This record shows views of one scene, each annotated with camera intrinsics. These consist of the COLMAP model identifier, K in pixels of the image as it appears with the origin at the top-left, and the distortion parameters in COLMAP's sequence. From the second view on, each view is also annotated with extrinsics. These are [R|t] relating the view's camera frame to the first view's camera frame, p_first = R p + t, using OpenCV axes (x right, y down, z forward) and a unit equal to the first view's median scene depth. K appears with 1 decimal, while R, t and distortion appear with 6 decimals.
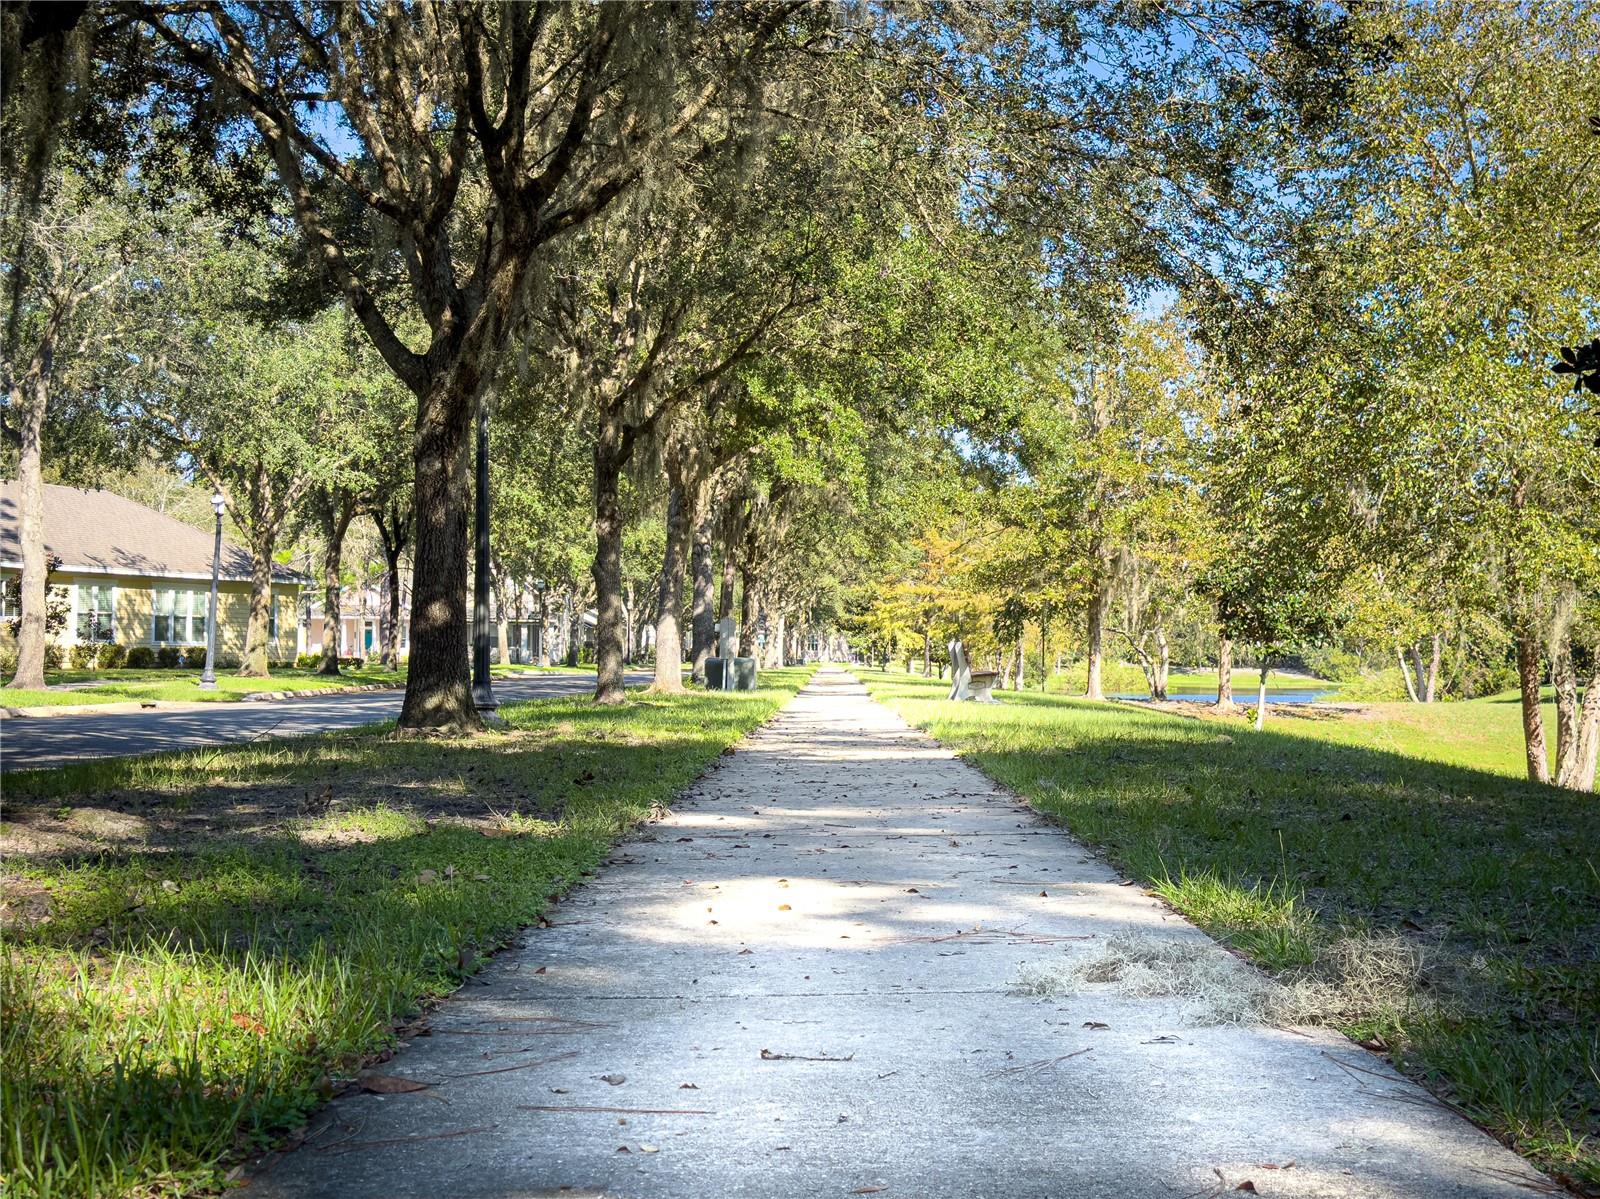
lens RADIAL K [[2174.4, 0, 800.0], [0, 2174.4, 599.5], [0, 0, 1]] dist [0.175913, -0.083058]
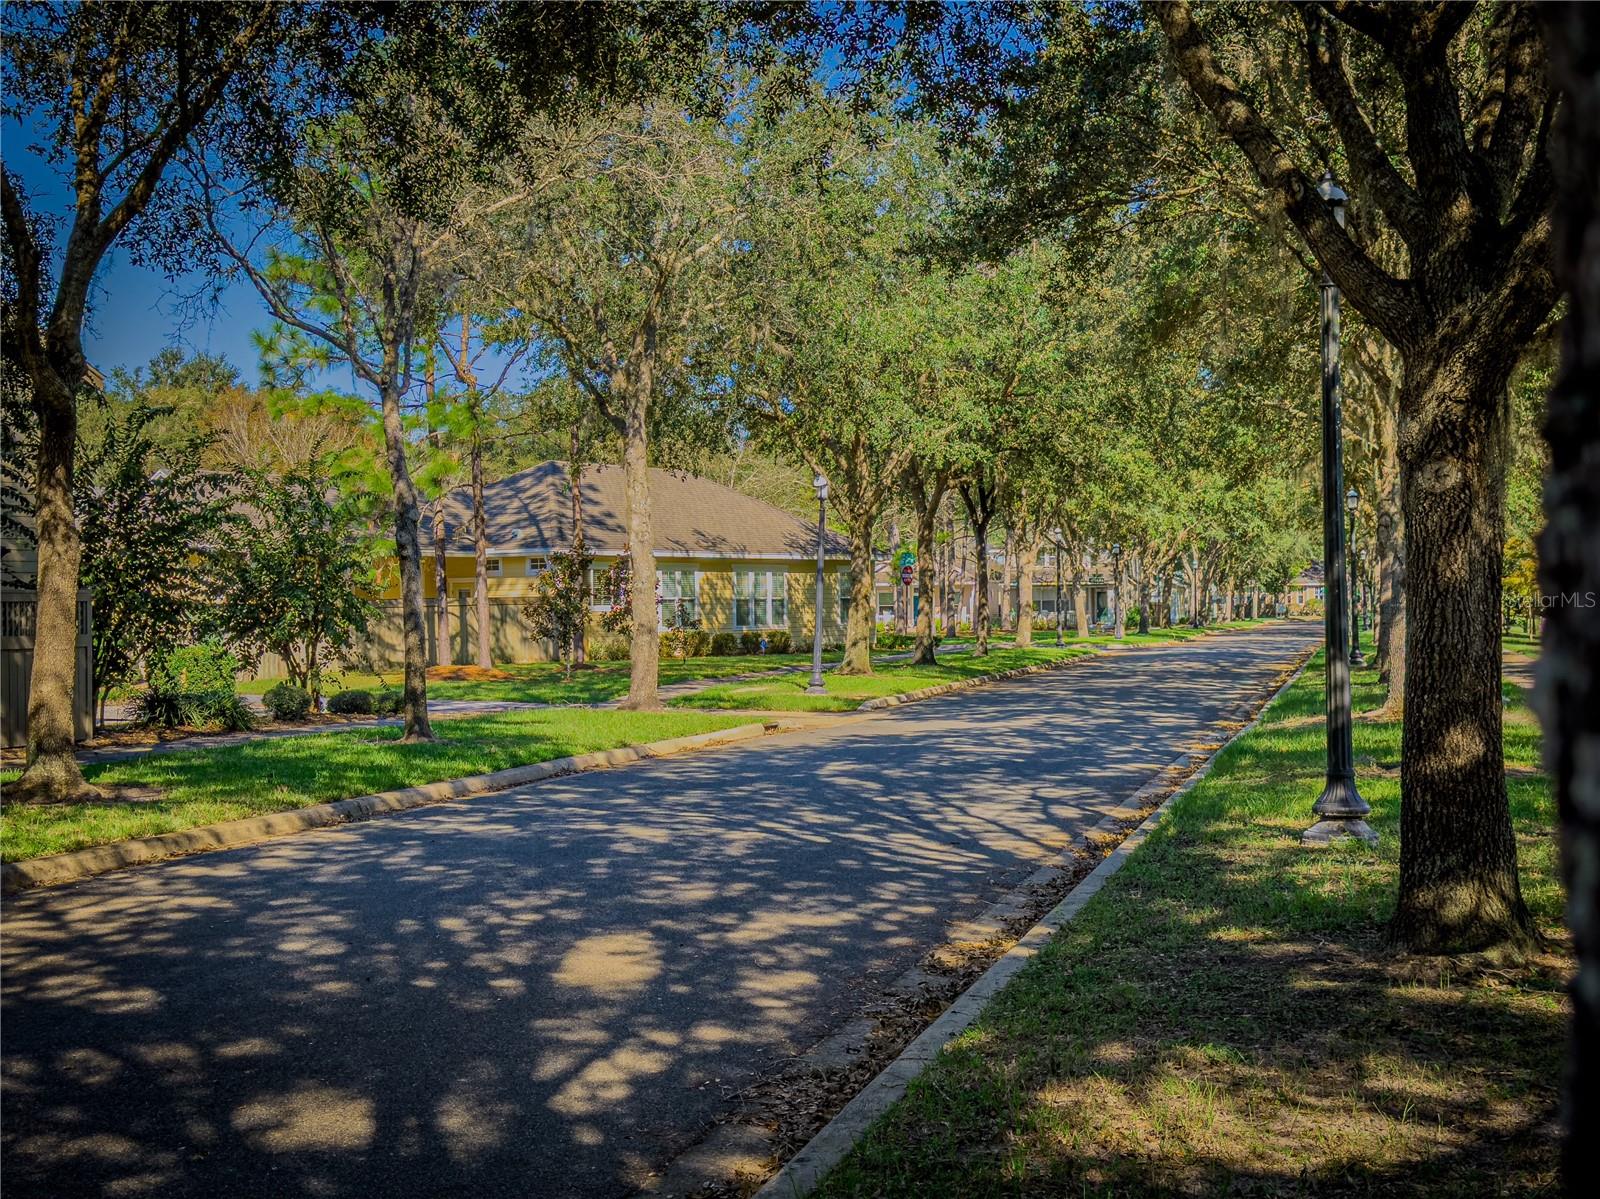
lens RADIAL K [[2174.6, 0, 800.0], [0, 2174.6, 599.5], [0, 0, 1]] dist [0.043296, 0.010965]
pose [[0.971506, -0.023295, -0.235868, -0.059279], [0.028695, 0.999398, 0.019488, -0.013781], [0.235272, -0.025701, 0.971590, 0.126309]]
